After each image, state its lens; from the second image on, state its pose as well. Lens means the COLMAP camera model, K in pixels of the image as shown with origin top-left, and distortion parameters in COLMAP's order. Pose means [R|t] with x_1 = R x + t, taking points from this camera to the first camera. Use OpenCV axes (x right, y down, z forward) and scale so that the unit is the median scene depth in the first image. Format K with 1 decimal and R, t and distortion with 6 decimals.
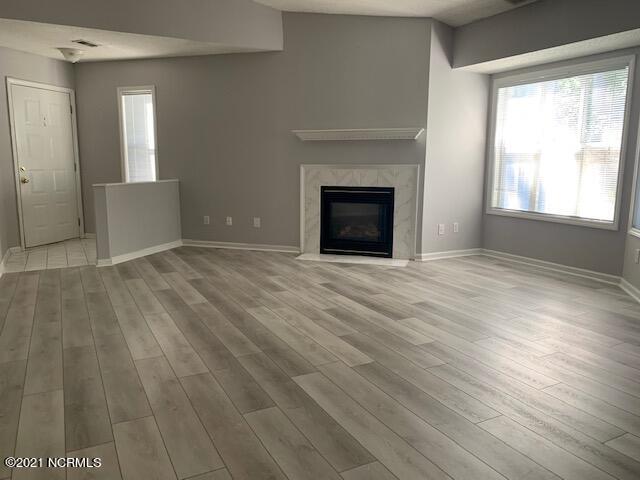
lens RADIAL K [[491.7, 0, 323.4], [0, 491.7, 238.4], [0, 0, 1]] dist [0.063045, -0.074280]
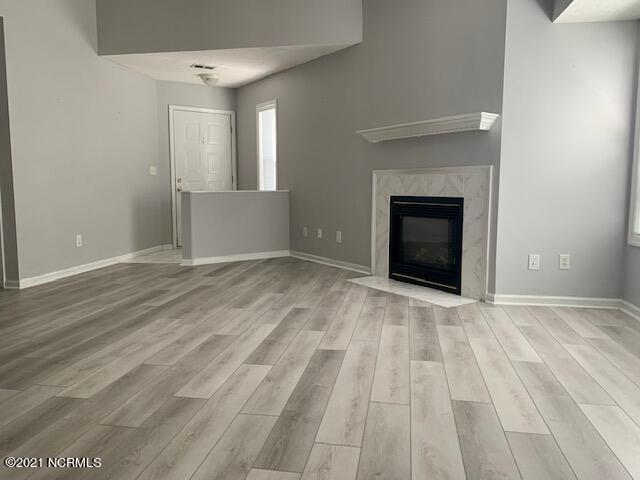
lens RADIAL K [[491.7, 0, 319.4], [0, 491.7, 232.3], [0, 0, 1]] dist [0.063045, -0.074280]
pose [[0.786468, 0.055317, -0.615149, 0.424554], [-0.093876, 0.995116, -0.030535, -0.010129], [0.610455, 0.081762, 0.787819, 0.295922]]
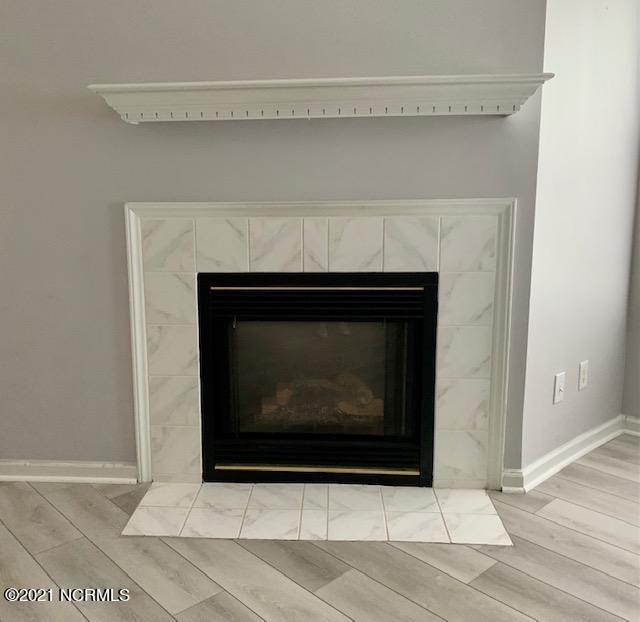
lens RADIAL K [[631.8, 0, 315.8], [0, 631.8, 311.1], [0, 0, 1]] dist [0.009214, 0.000000]
pose [[0.968879, -0.053068, 0.241780, -0.031591], [0.049649, 0.998562, 0.020219, -0.089456], [-0.242505, -0.007586, 0.970121, 0.617310]]
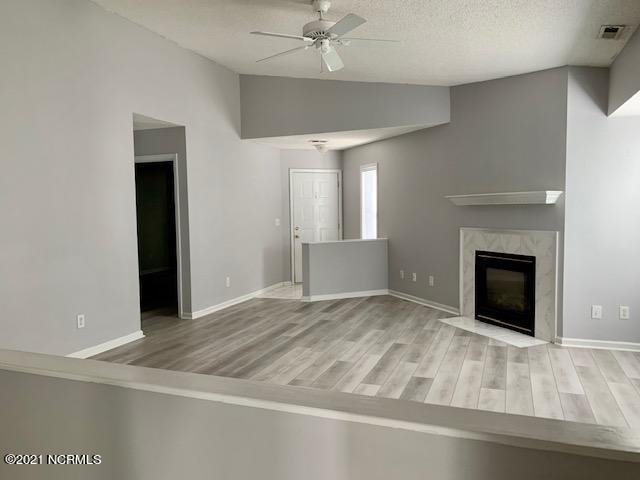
lens RADIAL K [[491.7, 0, 314.9], [0, 491.7, 236.6], [0, 0, 1]] dist [0.063045, -0.074280]
pose [[0.646520, 0.028923, -0.762349, 0.560650], [-0.100128, 0.993854, -0.047210, -0.056440], [0.756298, 0.106855, 0.645442, 0.120386]]
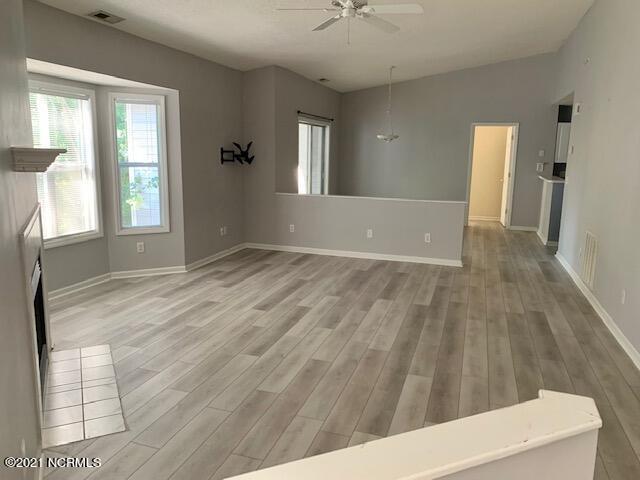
lens RADIAL K [[491.7, 0, 317.9], [0, 491.7, 235.3], [0, 0, 1]] dist [0.063045, -0.074280]
pose [[-0.693494, -0.143051, 0.706118, -0.486903], [0.088752, 0.955662, 0.280772, -0.246766], [-0.714975, 0.257383, -0.650050, 1.129787]]
